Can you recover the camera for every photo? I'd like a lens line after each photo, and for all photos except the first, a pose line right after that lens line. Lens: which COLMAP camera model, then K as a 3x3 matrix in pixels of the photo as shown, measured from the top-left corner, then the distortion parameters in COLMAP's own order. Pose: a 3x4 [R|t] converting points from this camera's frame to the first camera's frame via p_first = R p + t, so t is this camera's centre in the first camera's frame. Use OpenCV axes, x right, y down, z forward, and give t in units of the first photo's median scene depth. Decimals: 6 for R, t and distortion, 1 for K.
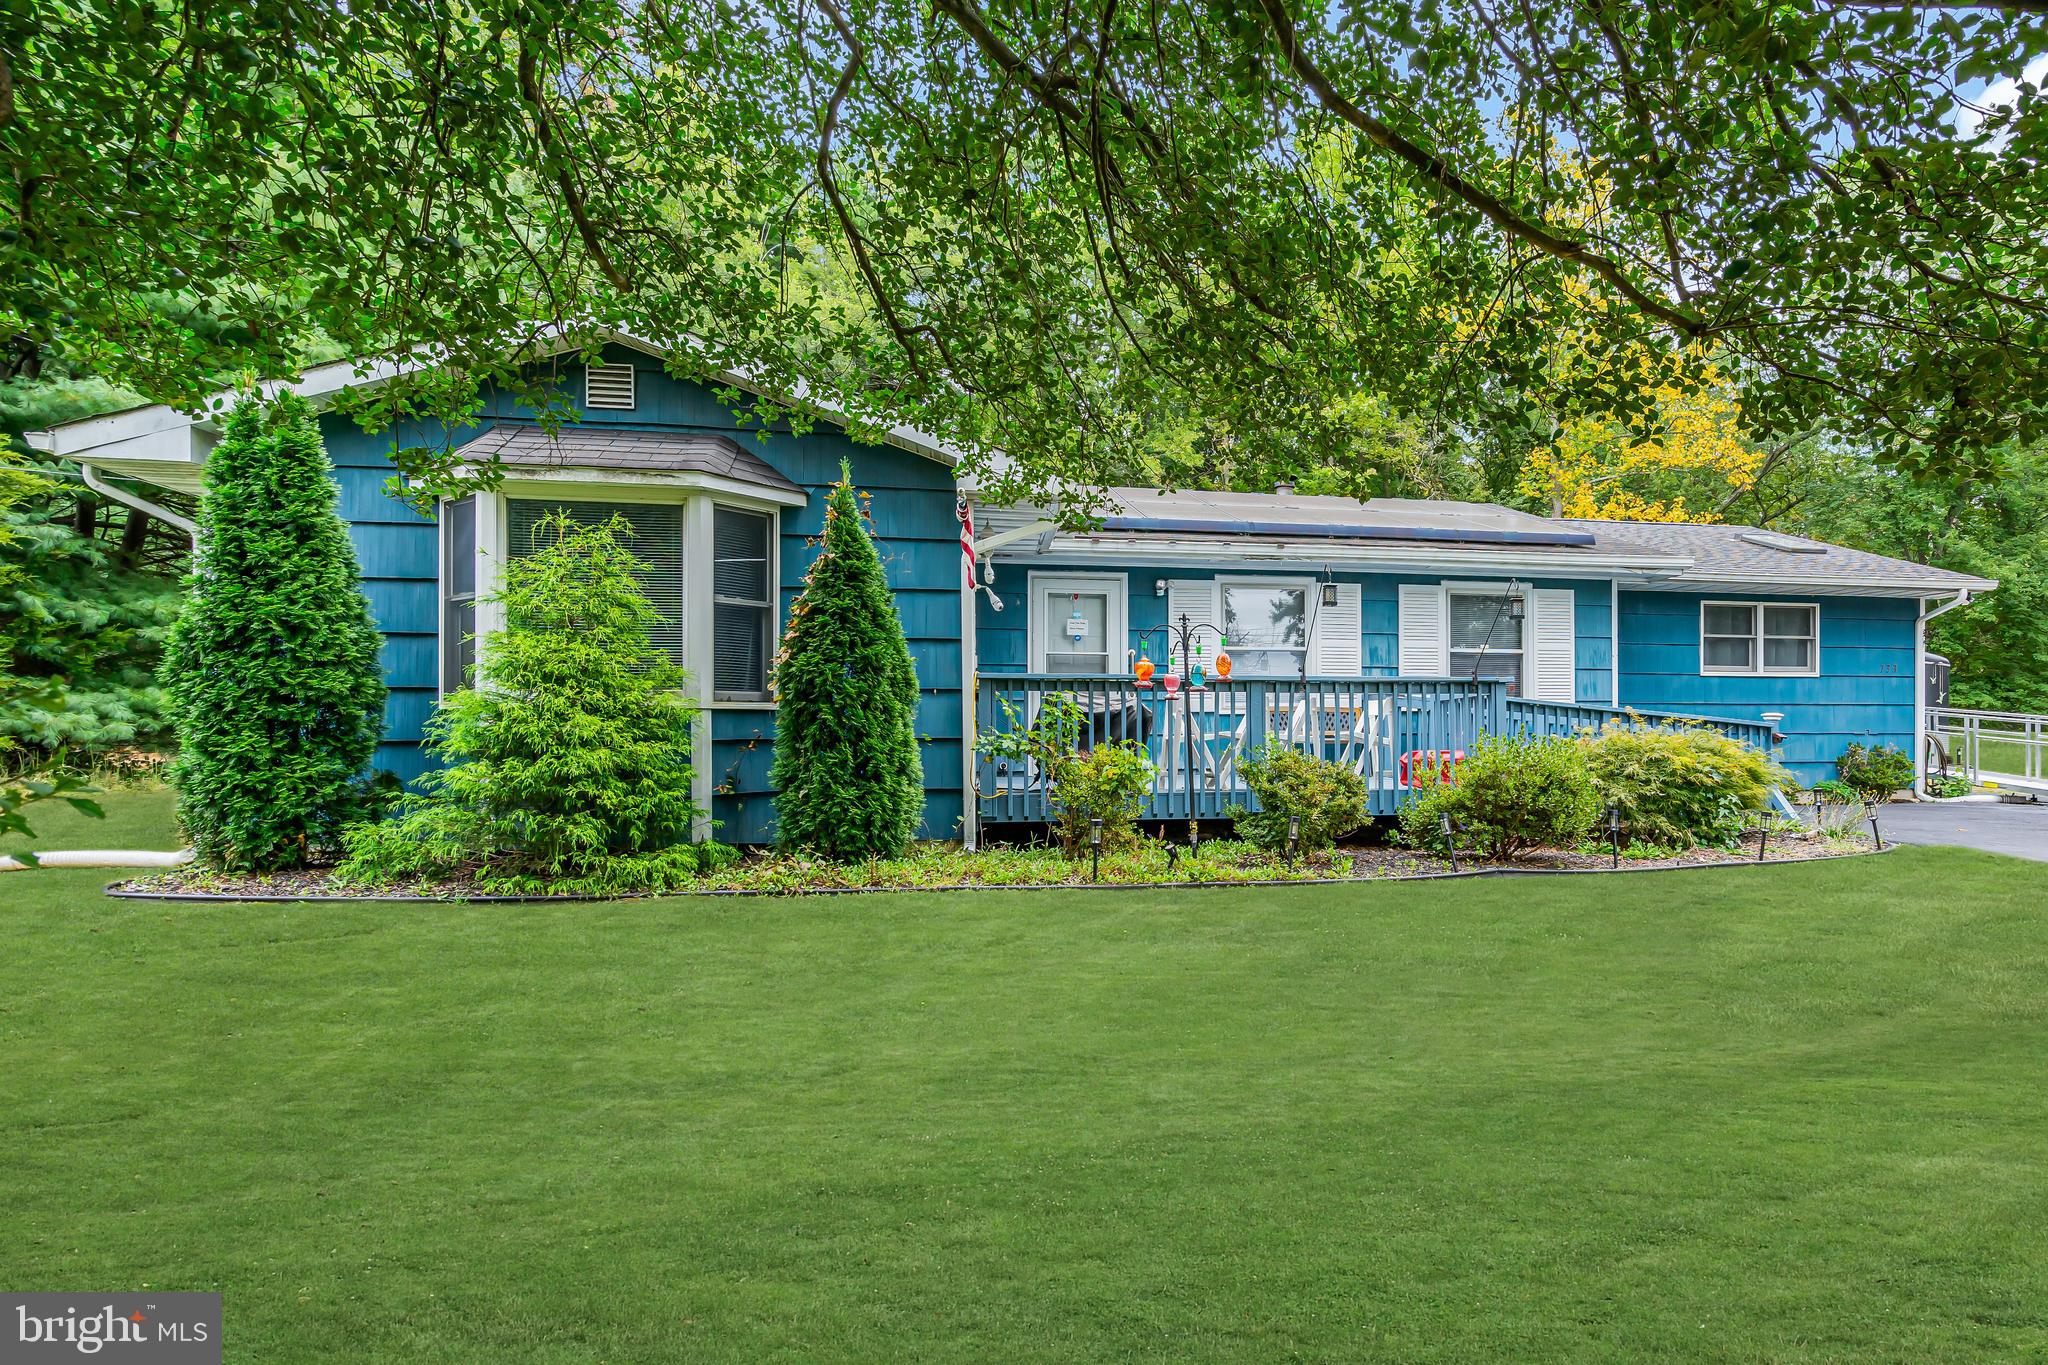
lens RADIAL K [[695.3, 0, 1028.4], [0, 695.3, 700.4], [0, 0, 1]] dist [-0.025215, 0.006851]
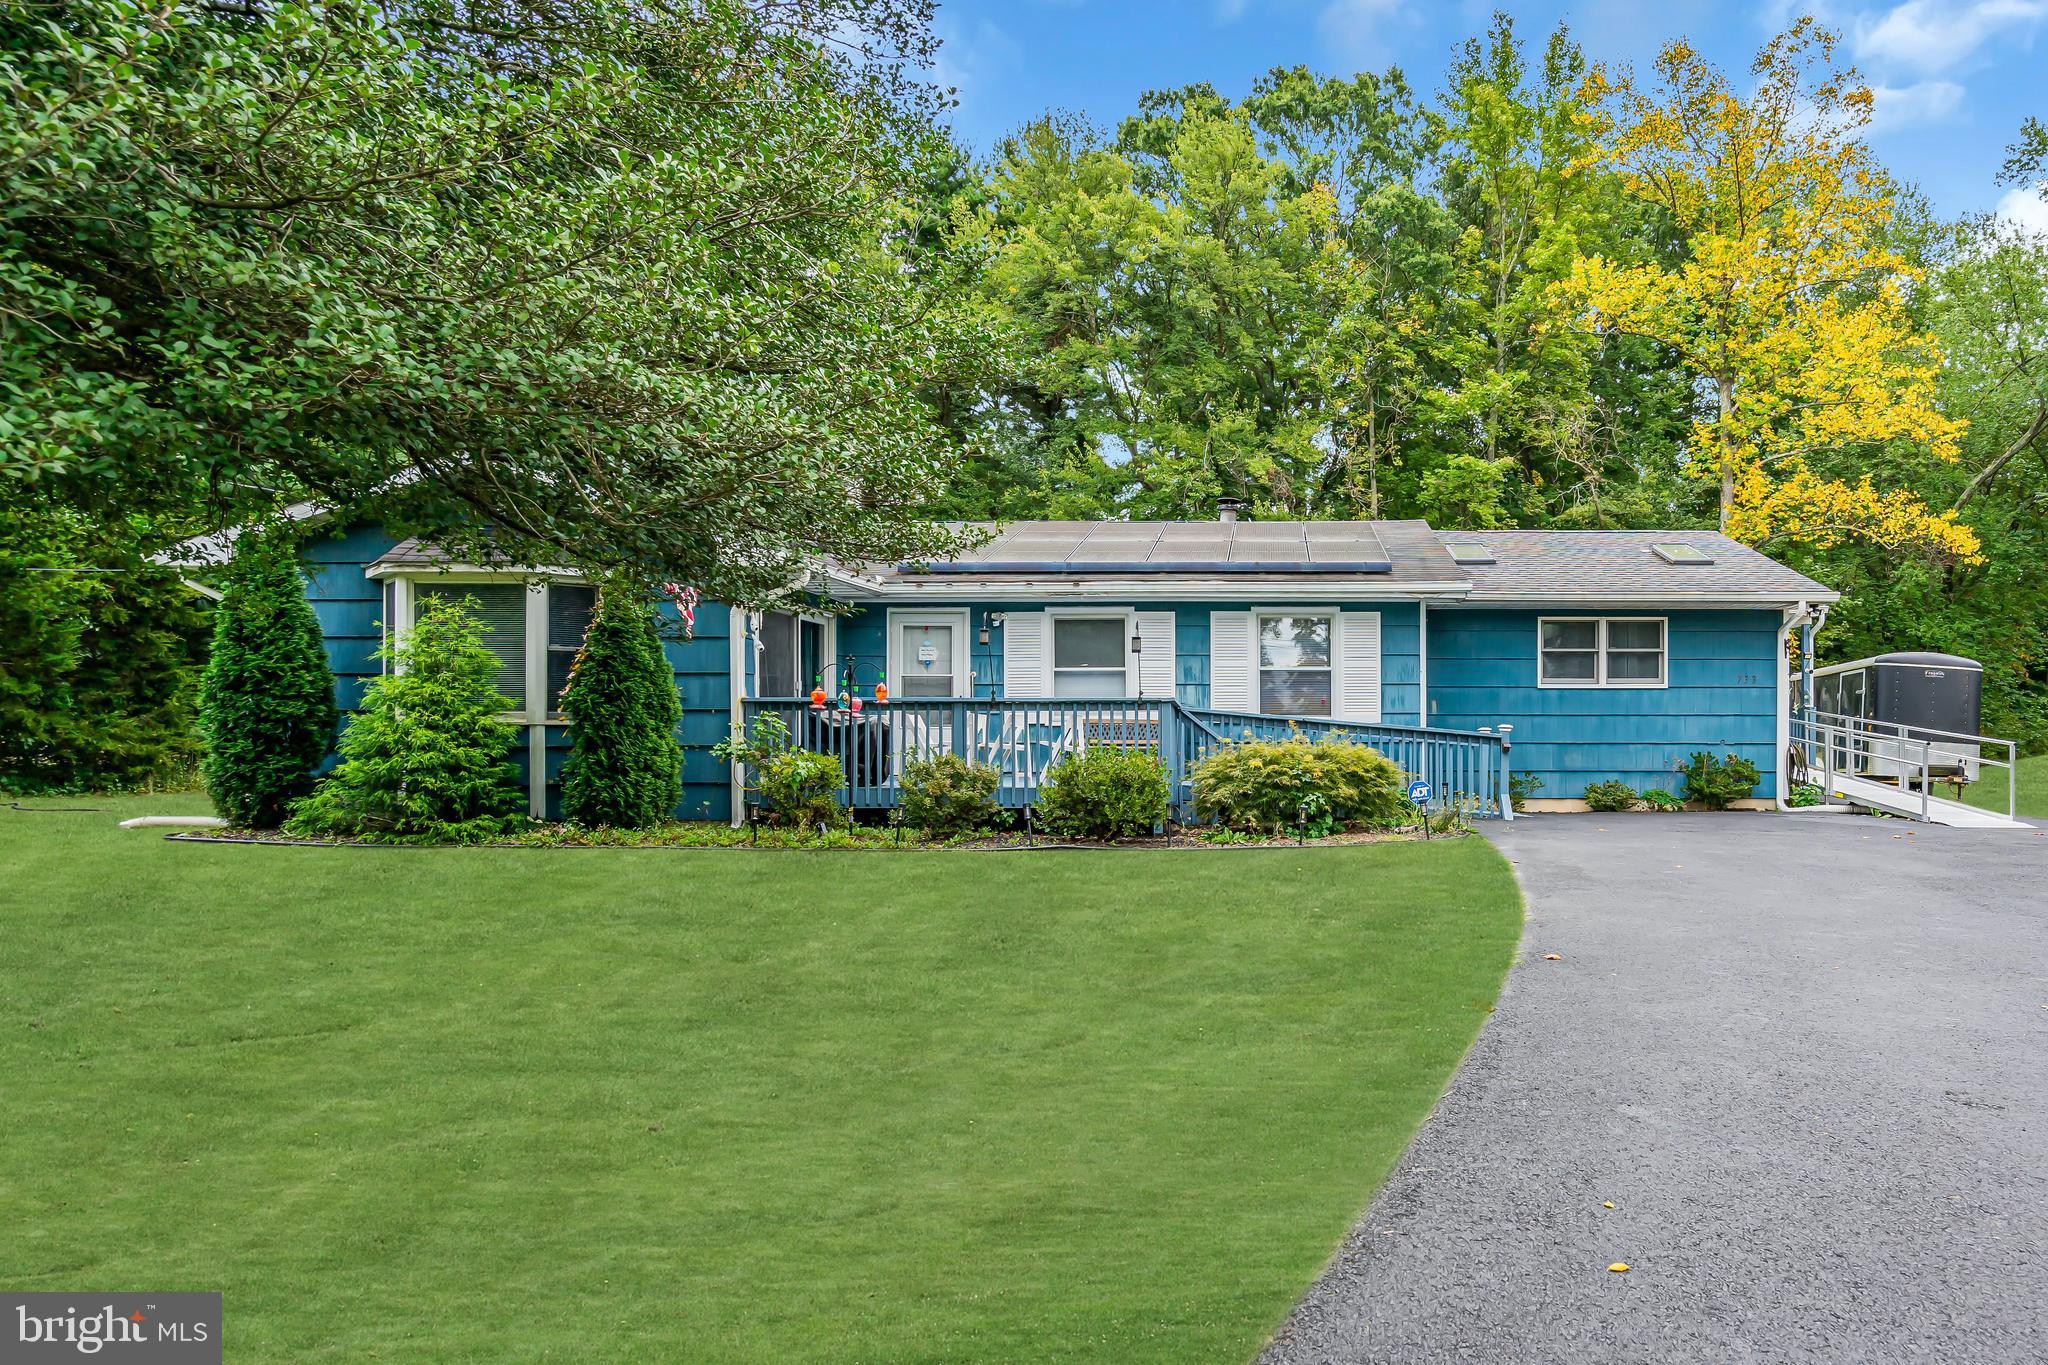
lens RADIAL K [[922.5, 0, 1029.2], [0, 922.5, 695.4], [0, 0, 1]] dist [-0.002047, 0.001490]
pose [[0.989614, -0.015360, -0.142925, 0.434694], [0.007802, 0.998549, -0.053289, 0.028845], [0.143536, 0.051620, 0.988298, -0.383319]]
